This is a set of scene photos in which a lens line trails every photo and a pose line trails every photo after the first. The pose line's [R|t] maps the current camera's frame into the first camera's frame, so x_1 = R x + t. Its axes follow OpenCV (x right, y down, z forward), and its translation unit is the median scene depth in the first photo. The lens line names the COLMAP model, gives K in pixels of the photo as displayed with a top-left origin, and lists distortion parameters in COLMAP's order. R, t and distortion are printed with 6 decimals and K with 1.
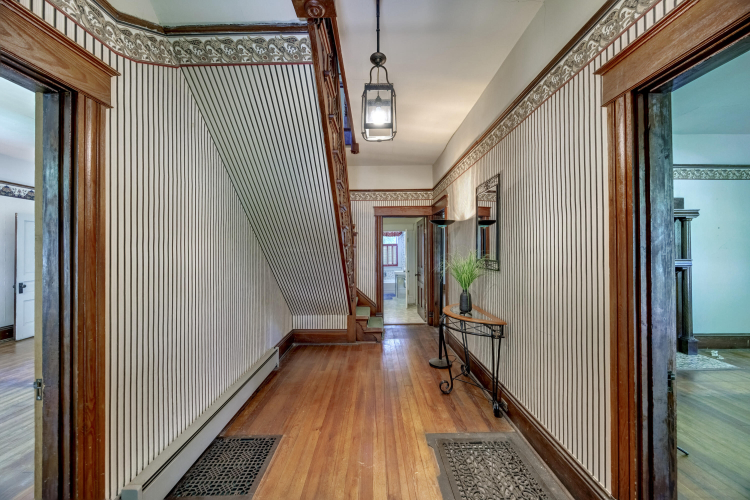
lens RADIAL K [[270.8, 0, 375.0], [0, 270.8, 250.0], [0, 0, 1]] dist [-0.000166, 0.000006]
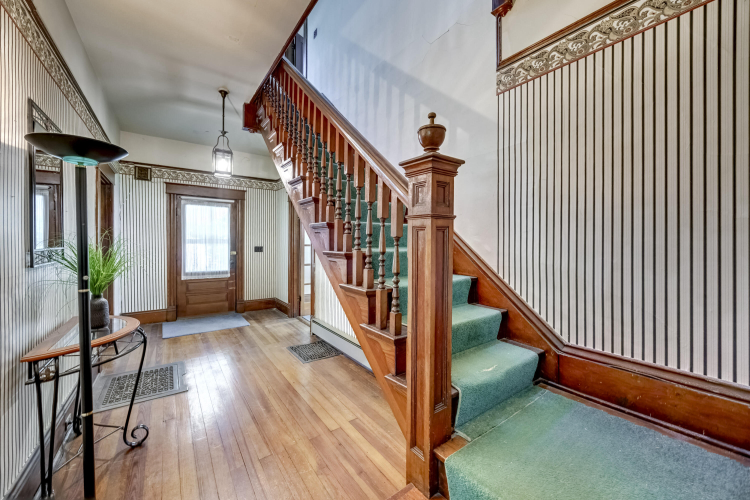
lens RADIAL K [[289.8, 0, 372.7], [0, 289.8, 245.4], [0, 0, 1]] dist [-0.001082, -0.000065]
pose [[-0.819042, 0.007565, -0.573683, 0.194720], [0.006194, 0.999971, 0.004344, 0.032139], [0.573700, 0.000004, -0.819066, 1.966661]]
